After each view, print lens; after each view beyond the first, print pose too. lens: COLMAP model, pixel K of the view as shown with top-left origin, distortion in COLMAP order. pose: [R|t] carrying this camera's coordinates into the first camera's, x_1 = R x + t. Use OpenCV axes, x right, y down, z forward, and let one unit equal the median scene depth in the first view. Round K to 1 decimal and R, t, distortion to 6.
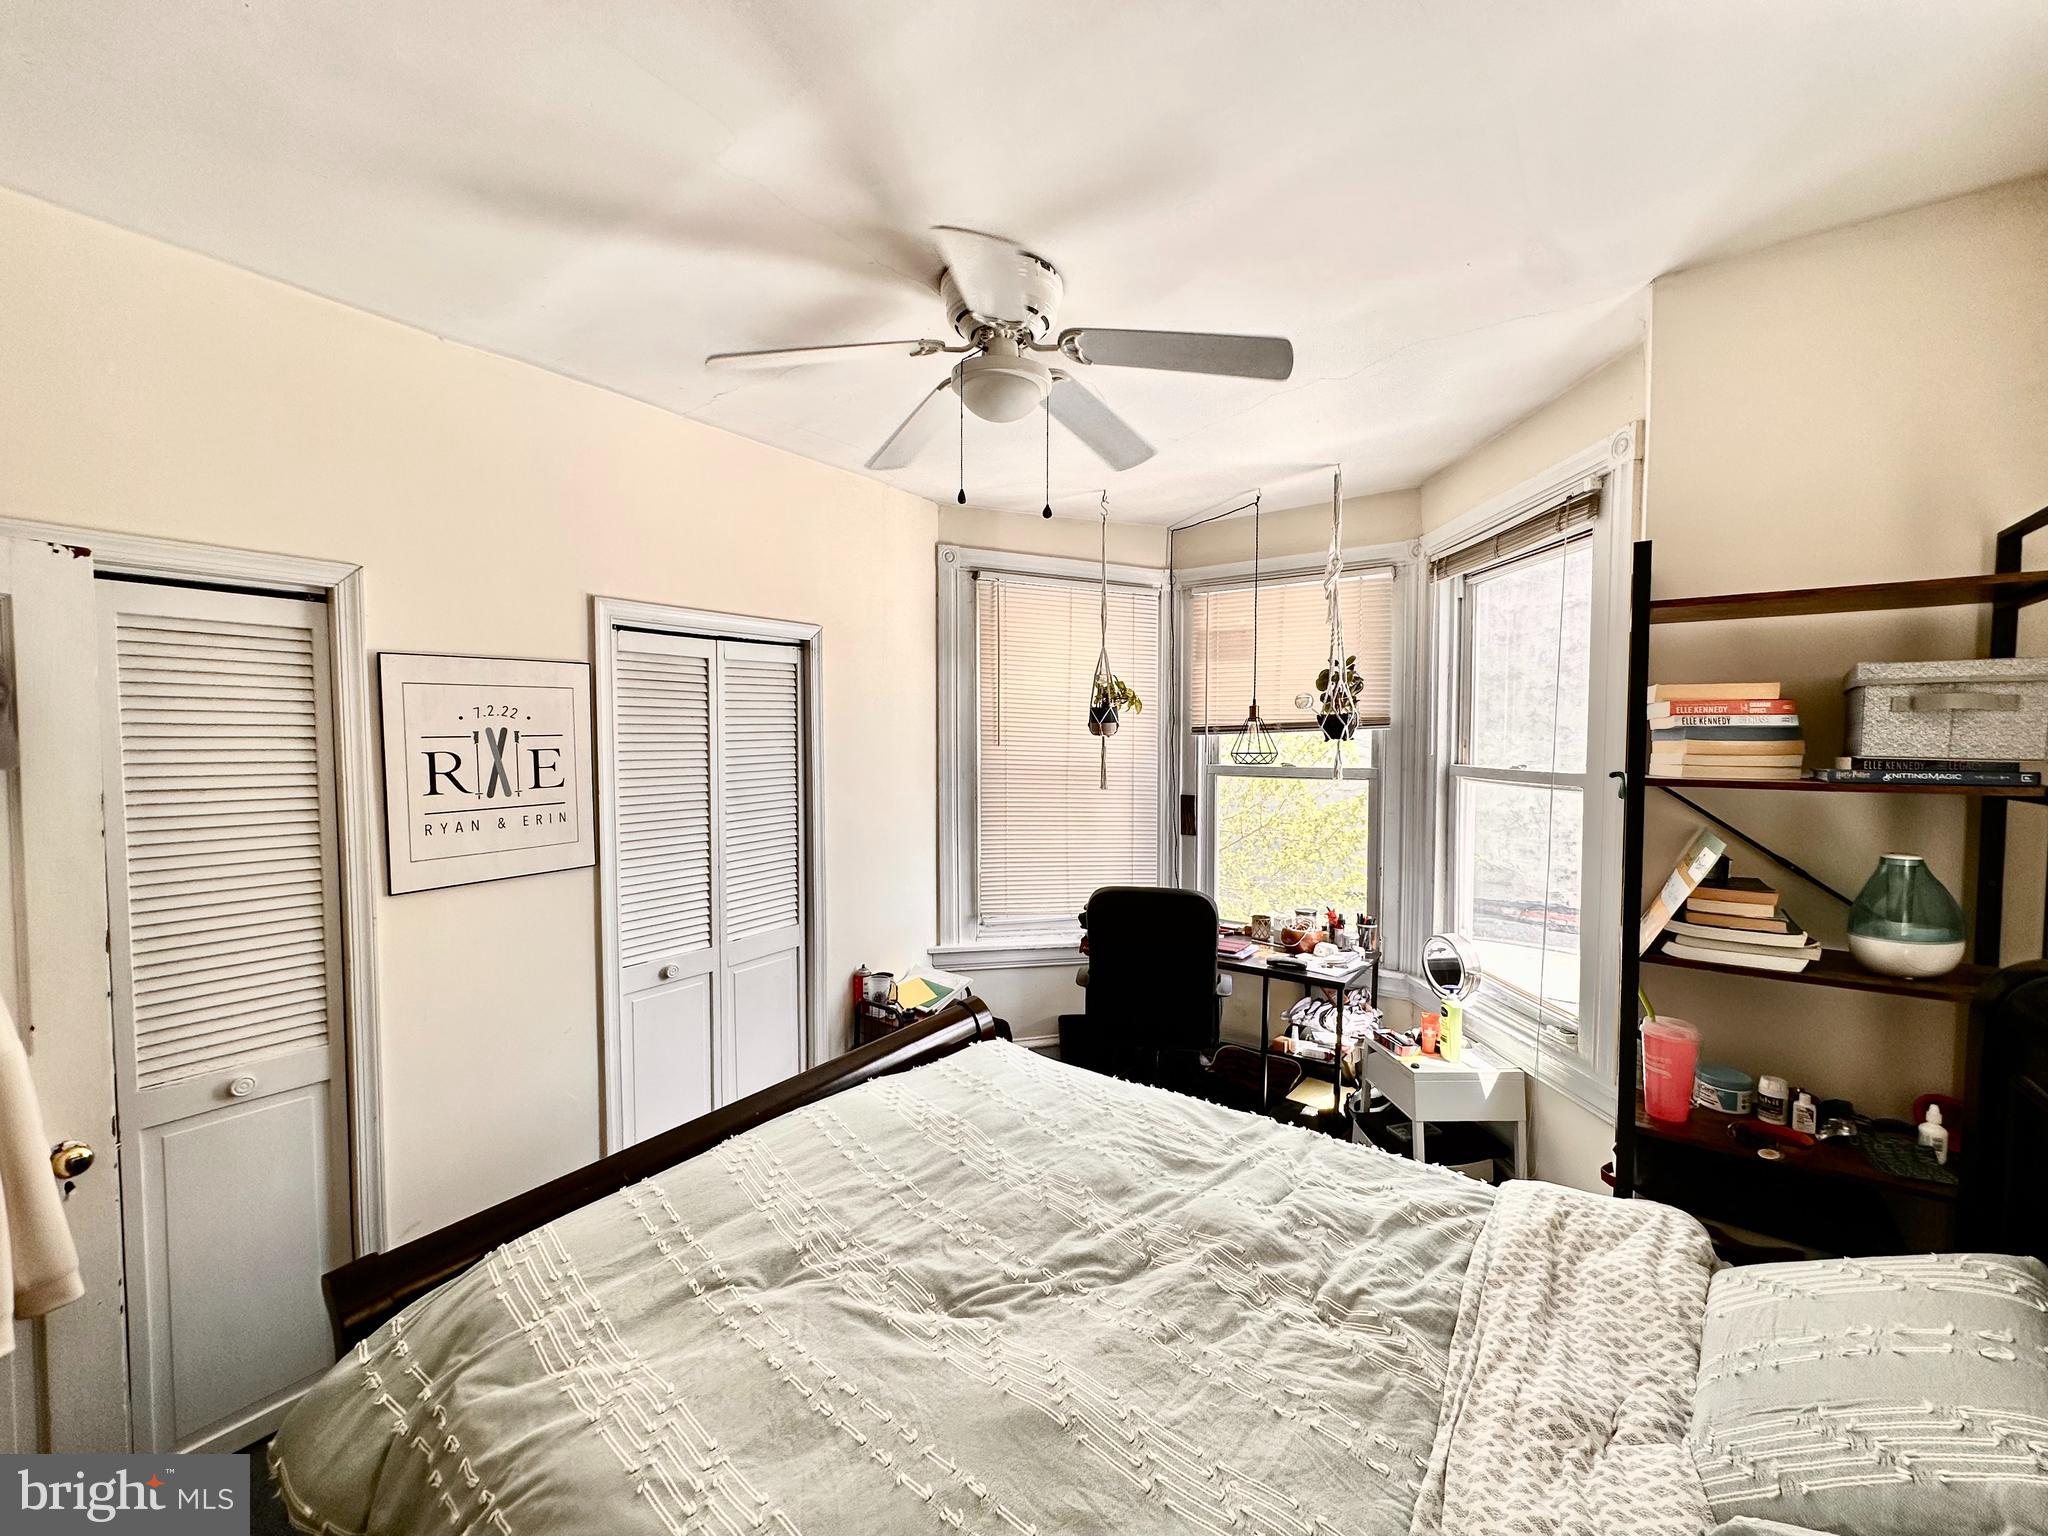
lens RADIAL K [[813.3, 0, 1023.7], [0, 813.3, 771.7], [0, 0, 1]] dist [-0.003063, 0.000887]
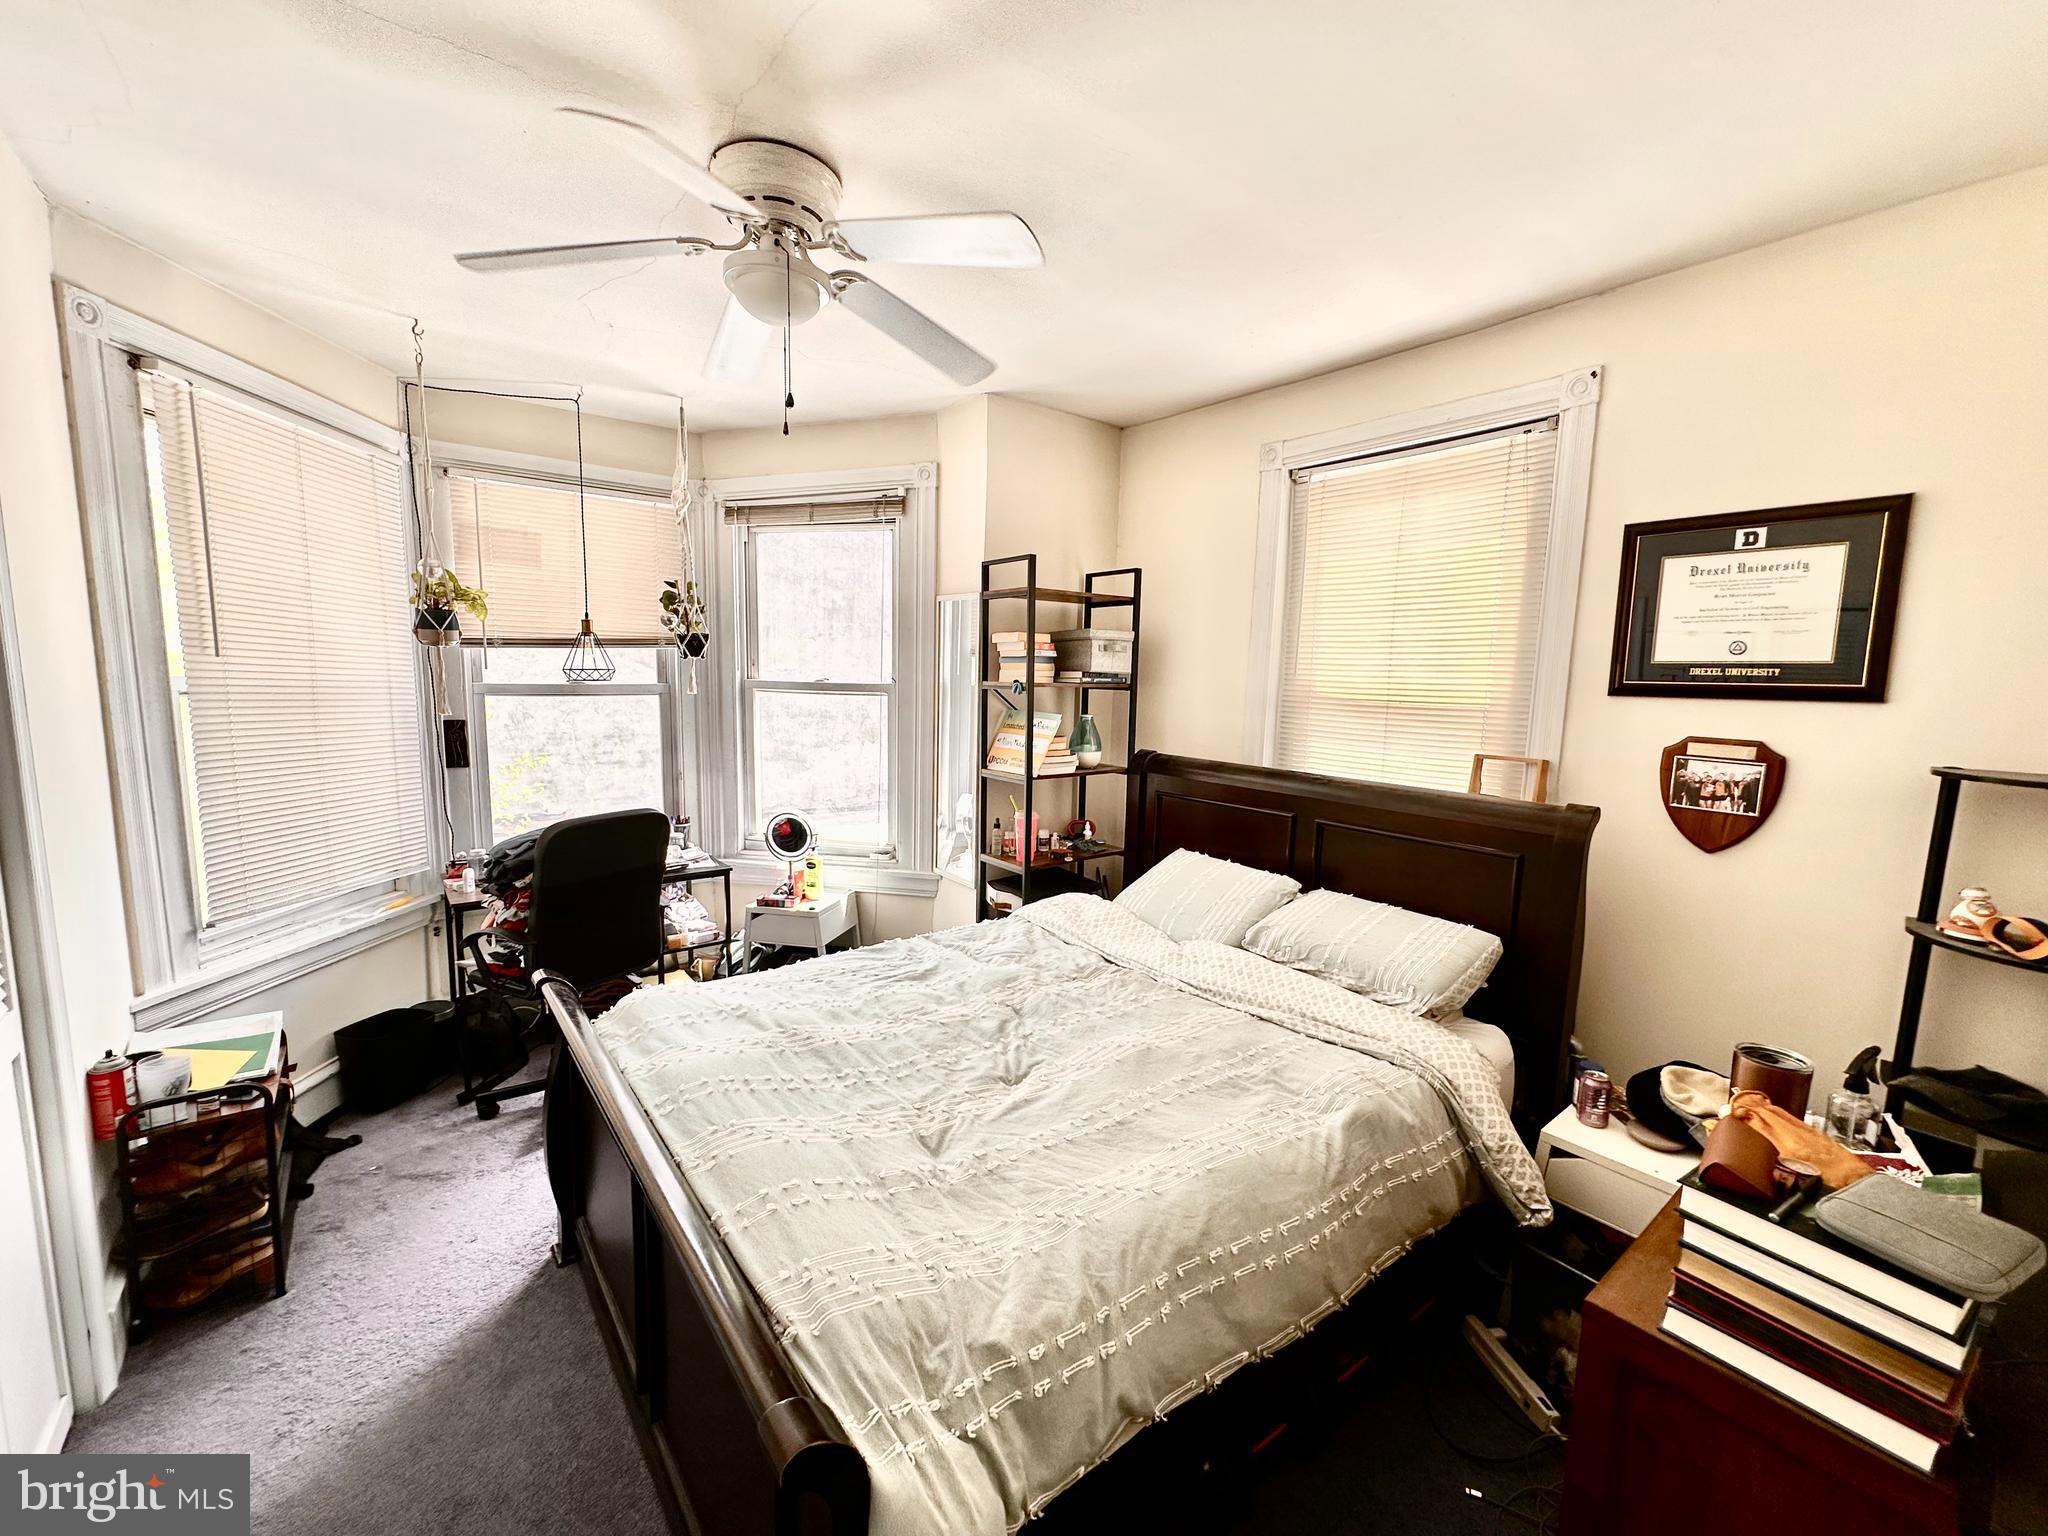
lens RADIAL K [[813.3, 0, 1027.7], [0, 813.3, 767.6], [0, 0, 1]] dist [-0.003063, 0.000887]
pose [[0.272134, -0.111994, 0.955720, -0.757517], [0.021851, 0.993667, 0.110219, -0.002651], [-0.962011, -0.009111, 0.272858, 0.353535]]
